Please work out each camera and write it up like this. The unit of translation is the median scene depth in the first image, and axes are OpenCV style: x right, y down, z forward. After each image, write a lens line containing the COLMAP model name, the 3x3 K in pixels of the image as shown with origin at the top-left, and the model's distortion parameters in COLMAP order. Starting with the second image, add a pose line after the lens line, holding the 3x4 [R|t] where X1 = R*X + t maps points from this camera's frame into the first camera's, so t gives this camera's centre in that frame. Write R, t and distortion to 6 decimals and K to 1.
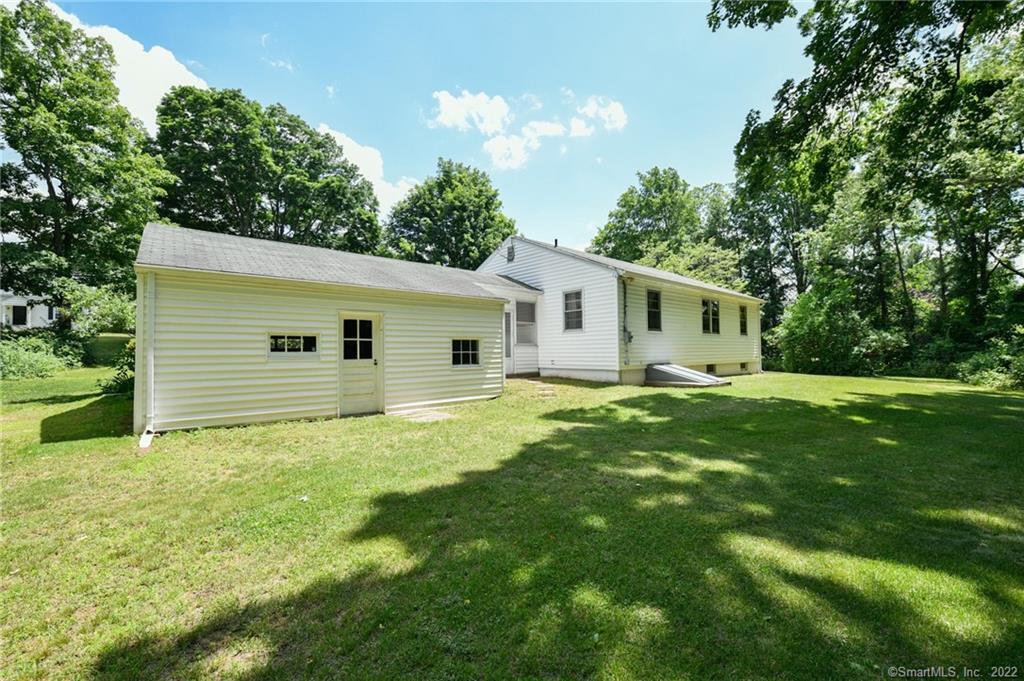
lens RADIAL K [[430.7, 0, 511.6], [0, 430.7, 342.3], [0, 0, 1]] dist [-0.008395, -0.005754]
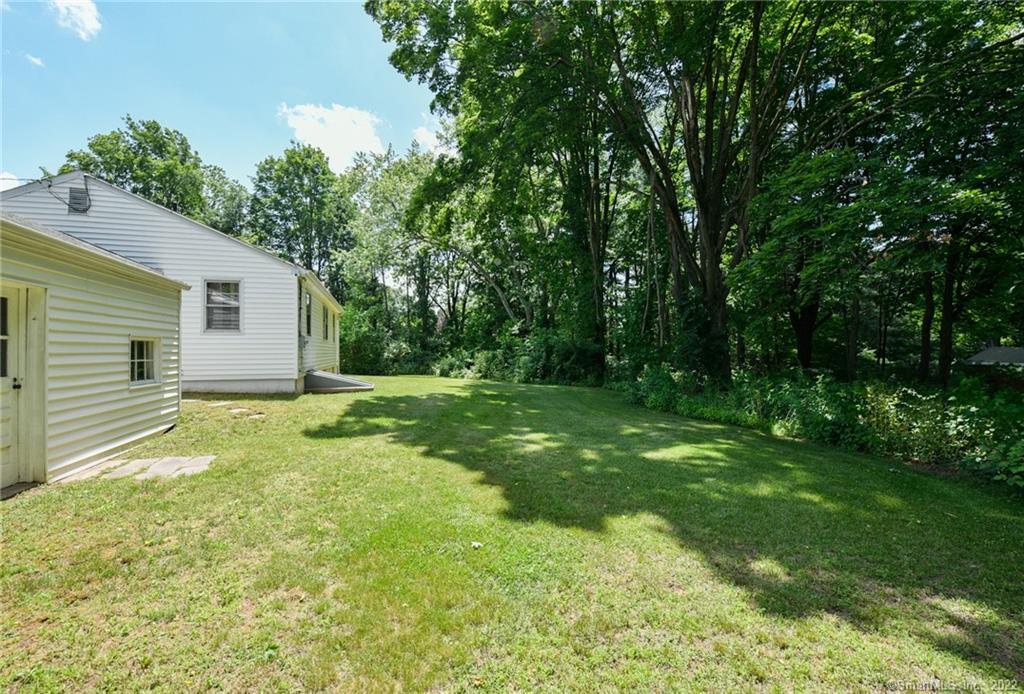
lens RADIAL K [[453.1, 0, 512.0], [0, 453.1, 347.0], [0, 0, 1]] dist [-0.024088, -0.000101]
pose [[0.363352, 0.017911, 0.931480, -0.575434], [-0.023712, 0.999669, -0.009972, -0.003664], [-0.931350, -0.018464, 0.363657, 0.287213]]
